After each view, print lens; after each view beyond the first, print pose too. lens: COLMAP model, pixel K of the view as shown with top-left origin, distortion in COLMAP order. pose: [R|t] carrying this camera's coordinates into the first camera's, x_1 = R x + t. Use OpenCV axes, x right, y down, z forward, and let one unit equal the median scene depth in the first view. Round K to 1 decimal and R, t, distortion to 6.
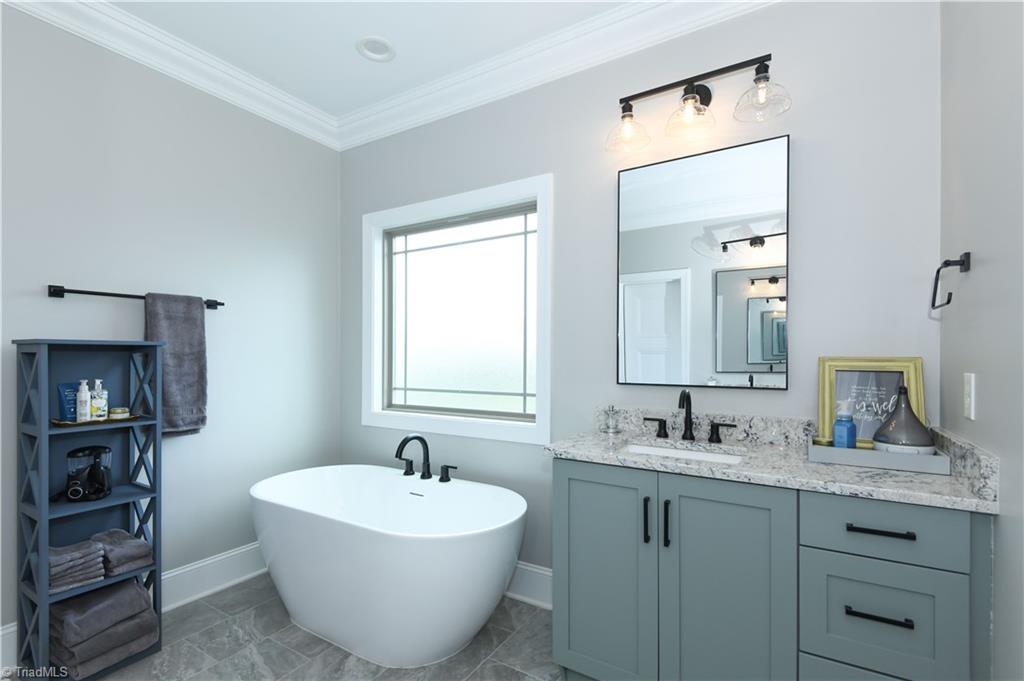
lens RADIAL K [[464.1, 0, 515.1], [0, 464.1, 357.7], [0, 0, 1]] dist [0.022881, -0.017049]
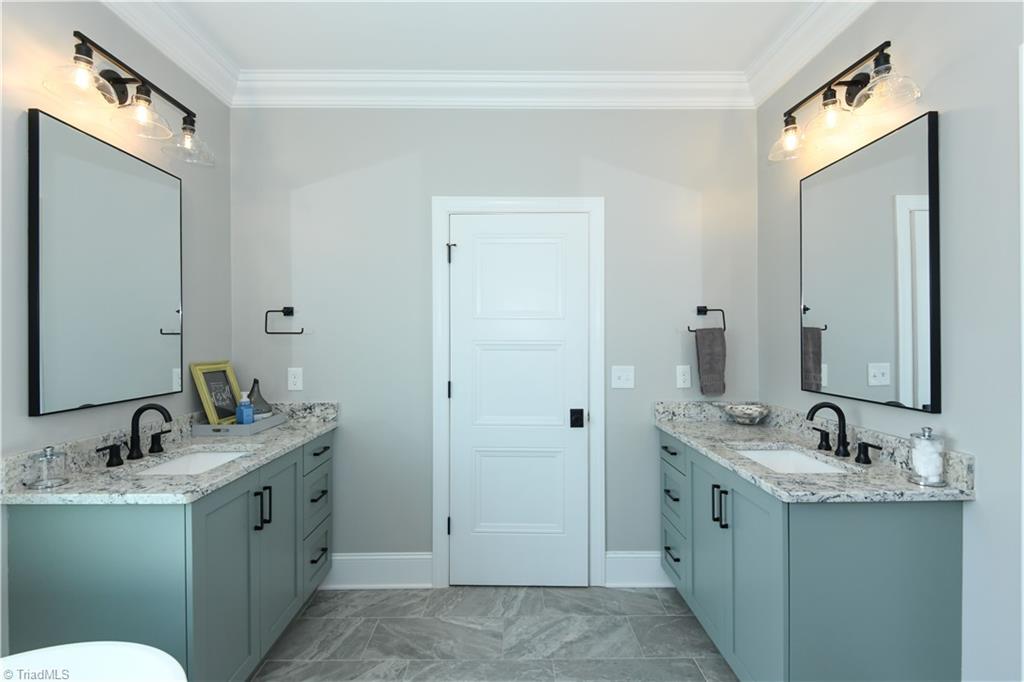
lens RADIAL K [[467.1, 0, 512.0], [0, 467.1, 341.0], [0, 0, 1]] dist [0.024385, -0.017782]
pose [[-0.521072, -0.008681, 0.853469, -0.884645], [0.000714, 0.999943, 0.010607, -0.074549], [-0.853512, 0.006137, -0.521036, 0.905787]]
